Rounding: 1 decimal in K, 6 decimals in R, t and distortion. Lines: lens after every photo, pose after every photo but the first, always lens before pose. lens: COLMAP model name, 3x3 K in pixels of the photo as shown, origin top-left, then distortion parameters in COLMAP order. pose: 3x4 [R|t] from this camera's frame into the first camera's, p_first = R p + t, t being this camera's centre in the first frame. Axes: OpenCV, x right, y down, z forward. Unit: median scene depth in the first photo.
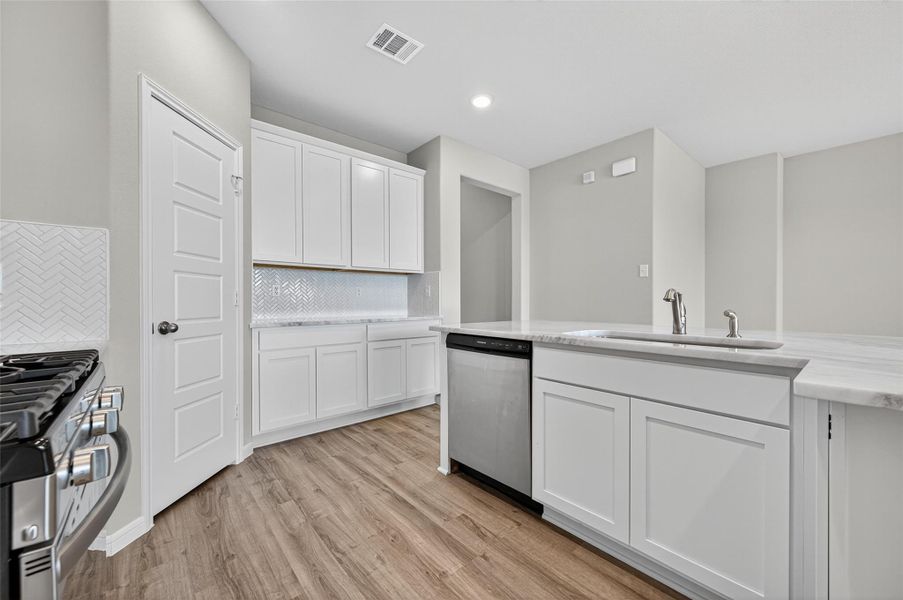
lens RADIAL K [[351.7, 0, 451.0], [0, 351.7, 303.8], [0, 0, 1]] dist [0.007224, -0.001265]
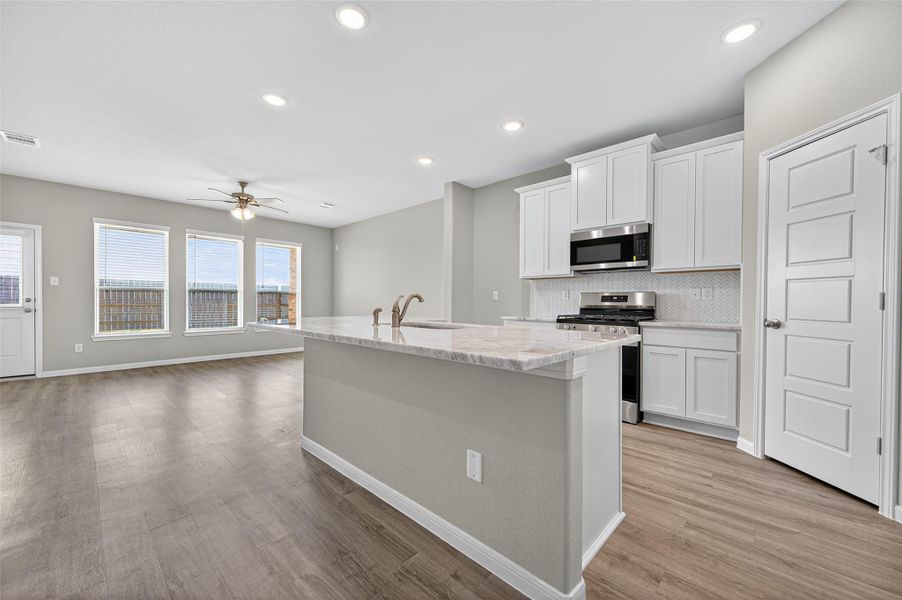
lens RADIAL K [[351.4, 0, 449.5], [0, 351.4, 303.9], [0, 0, 1]] dist [0.007224, -0.001265]
pose [[-0.994756, -0.004364, -0.102183, 0.442648], [-0.005822, 0.999885, 0.013977, -0.015506], [0.102110, 0.014499, -0.994667, 1.755239]]
